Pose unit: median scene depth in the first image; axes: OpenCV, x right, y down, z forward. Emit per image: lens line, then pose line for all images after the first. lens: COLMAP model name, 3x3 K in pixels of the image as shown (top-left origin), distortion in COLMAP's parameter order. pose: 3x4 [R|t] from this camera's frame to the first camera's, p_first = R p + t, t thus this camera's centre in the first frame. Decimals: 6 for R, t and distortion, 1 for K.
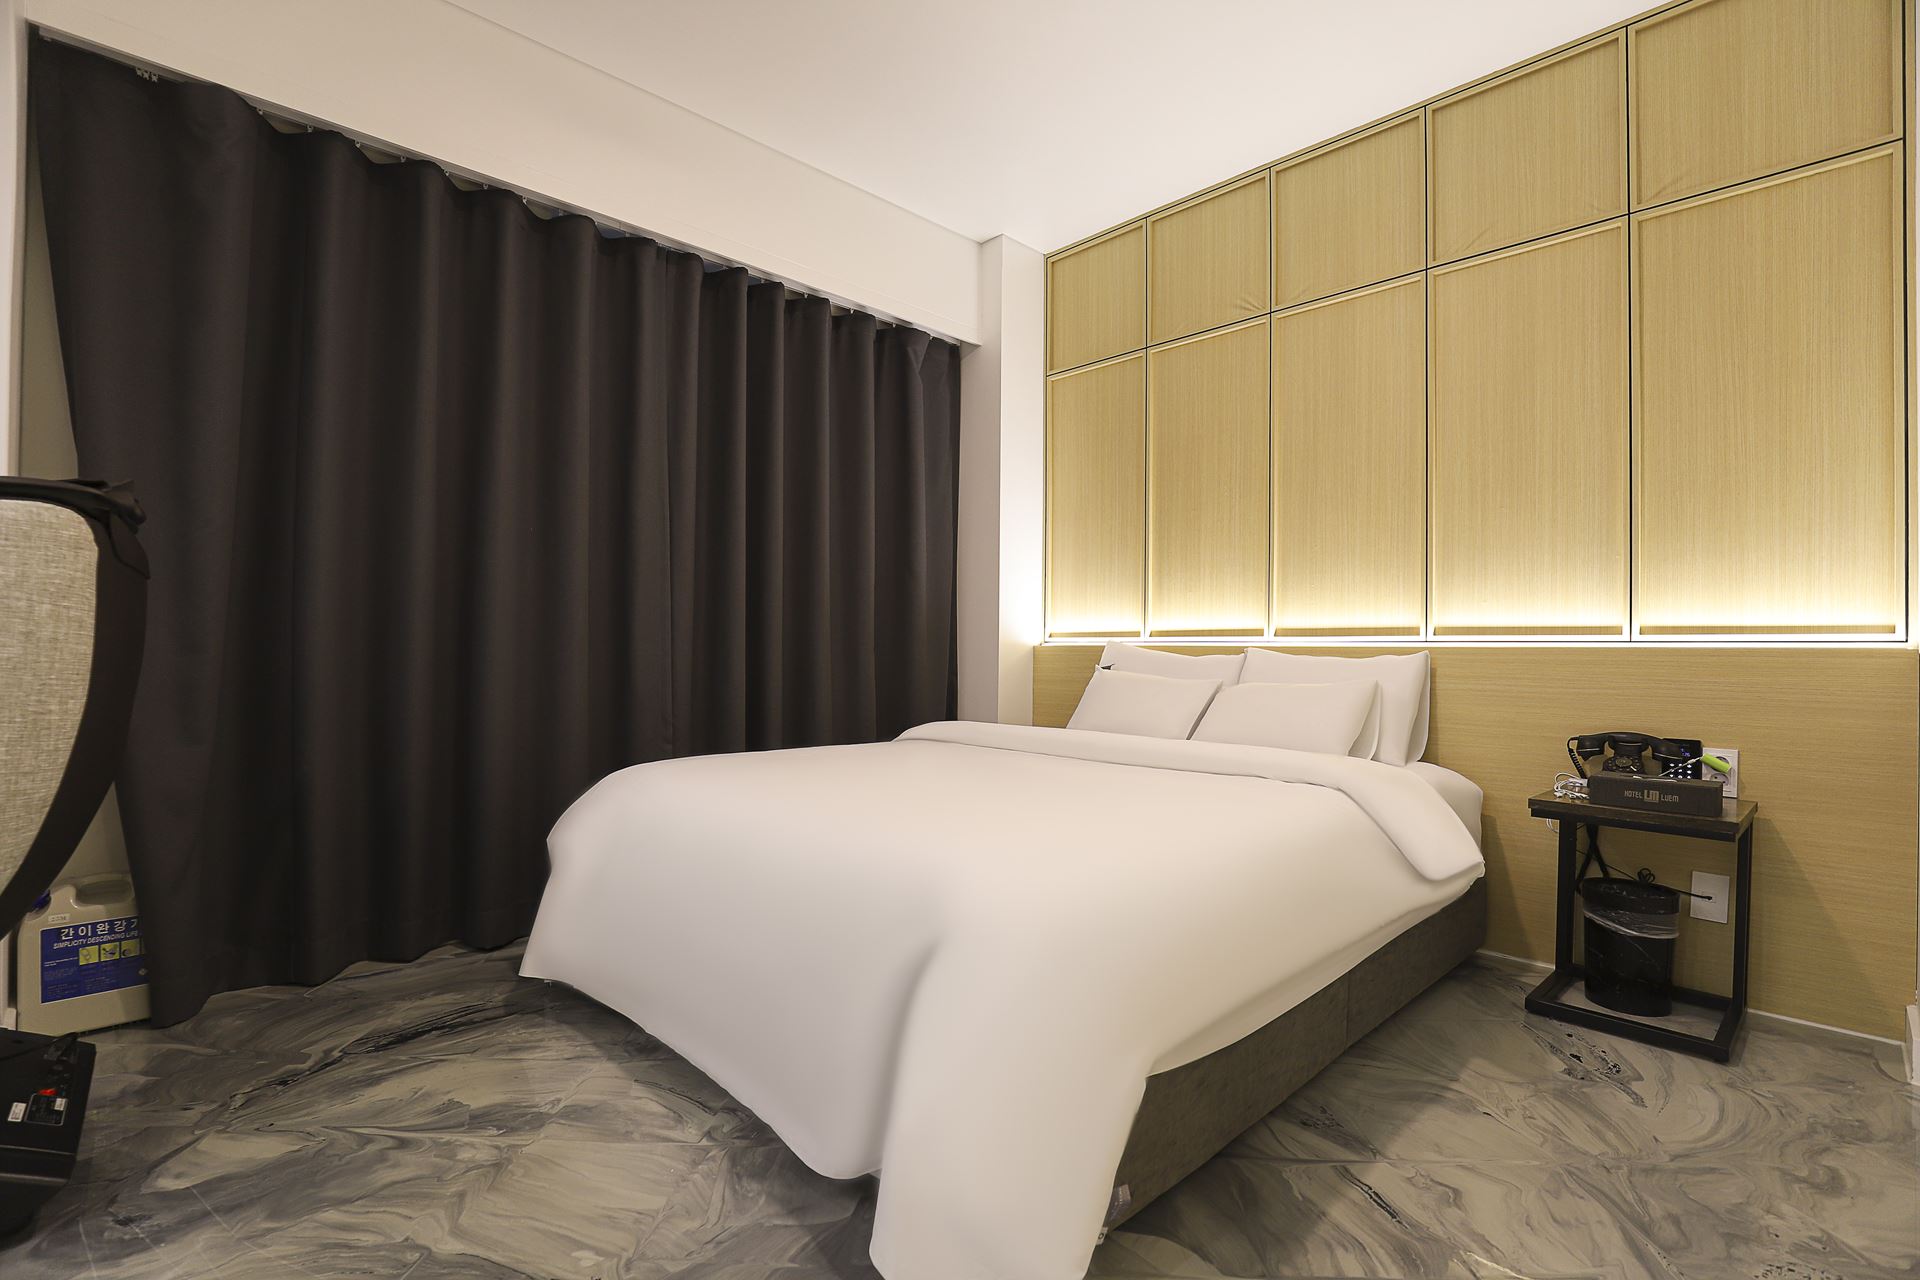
lens RADIAL K [[886.0, 0, 960.0], [0, 886.0, 640.0], [0, 0, 1]] dist [-0.036740, 0.009740]
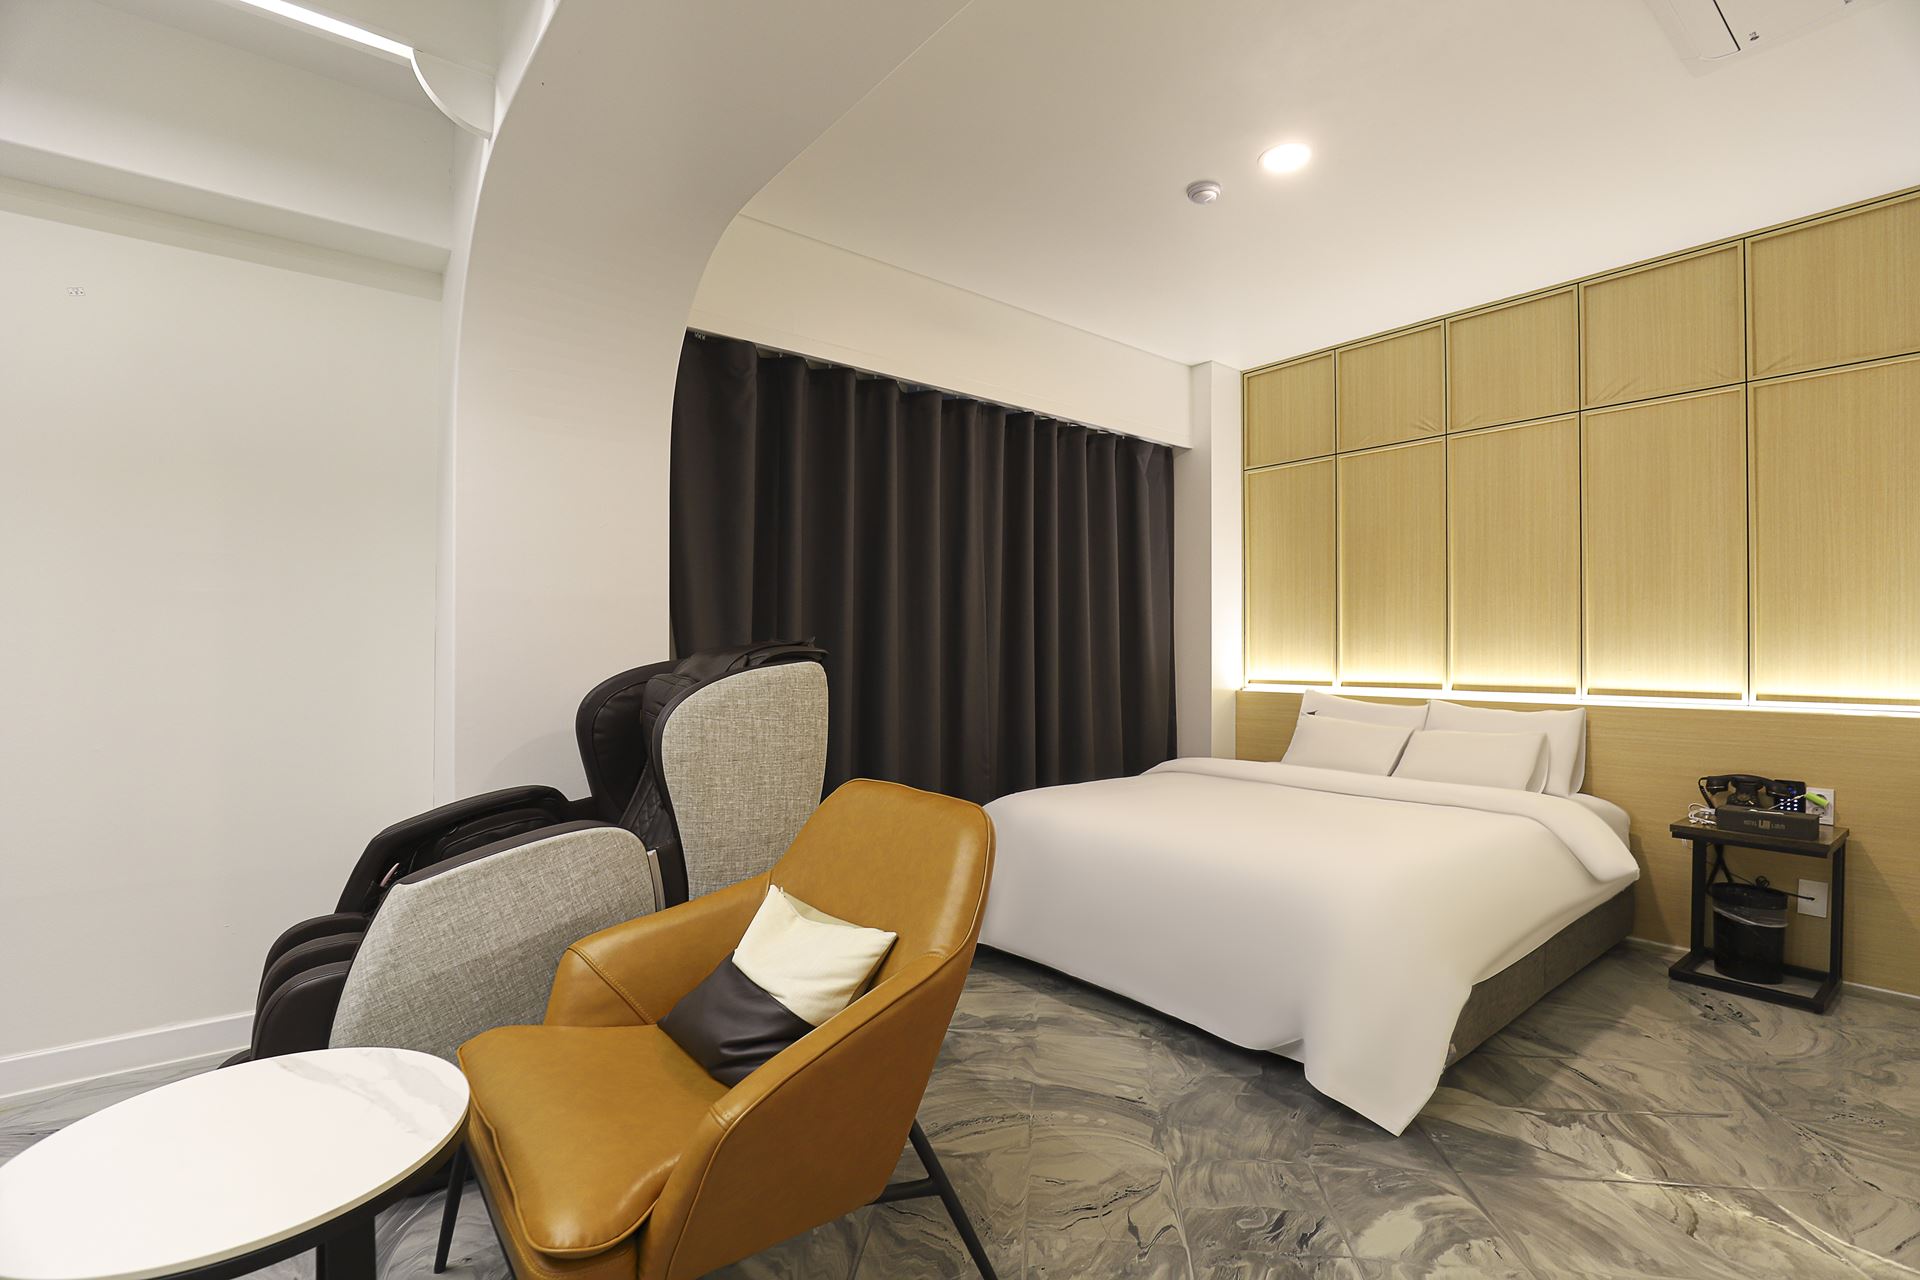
lens RADIAL K [[886.0, 0, 960.0], [0, 886.0, 640.0], [0, 0, 1]] dist [-0.036740, 0.009740]
pose [[0.996145, -0.007018, -0.087441, -0.335135], [0.006851, 0.999974, -0.002205, -0.111065], [0.087455, 0.001597, 0.996167, -0.451347]]
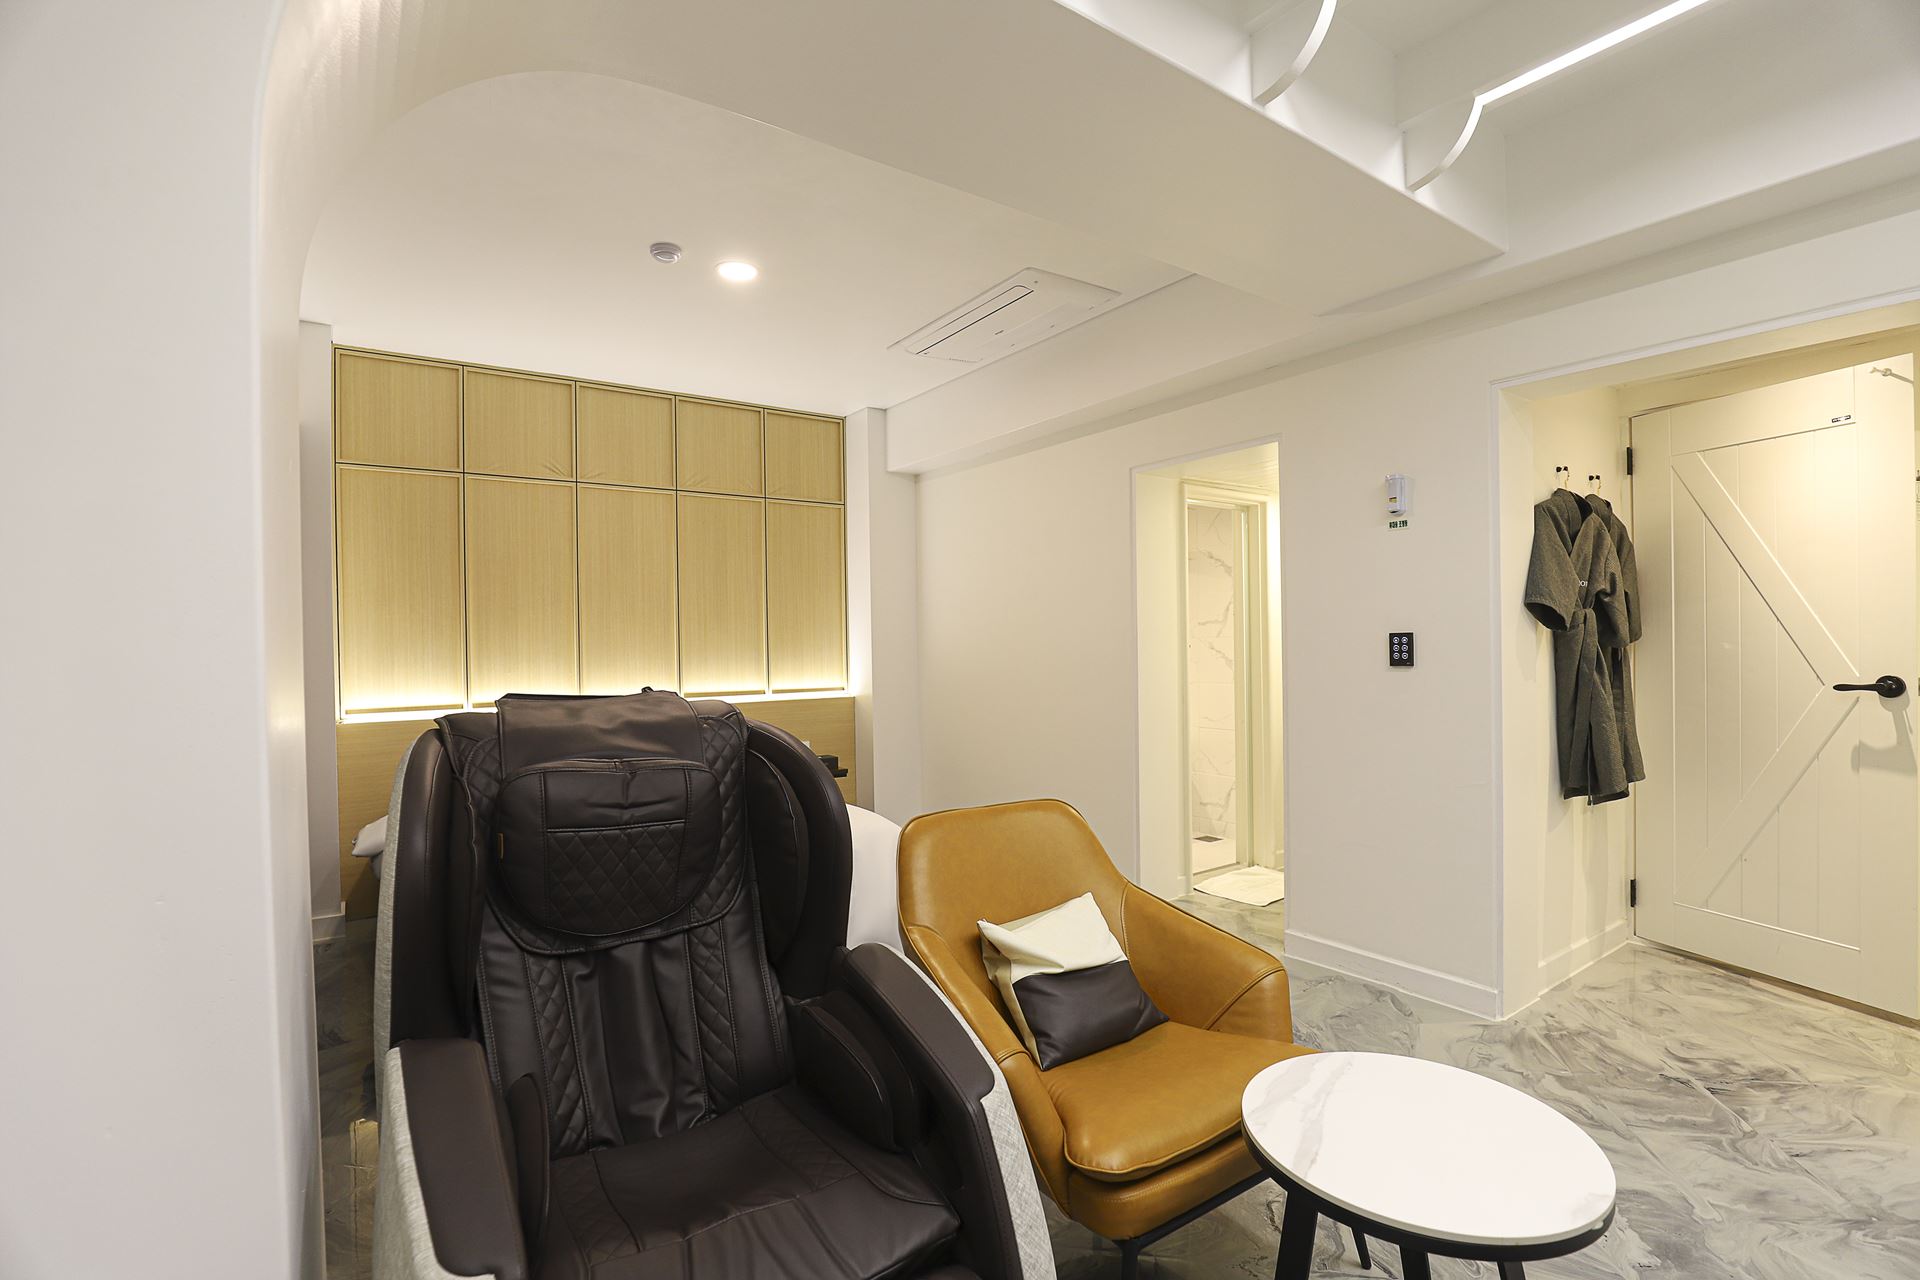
lens RADIAL K [[886.0, 0, 960.0], [0, 886.0, 640.0], [0, 0, 1]] dist [-0.036740, 0.009740]
pose [[0.130162, -0.002439, 0.991490, -1.428010], [0.019048, 0.999819, -0.000041, -0.139043], [-0.991310, 0.018891, 0.130184, 0.261805]]
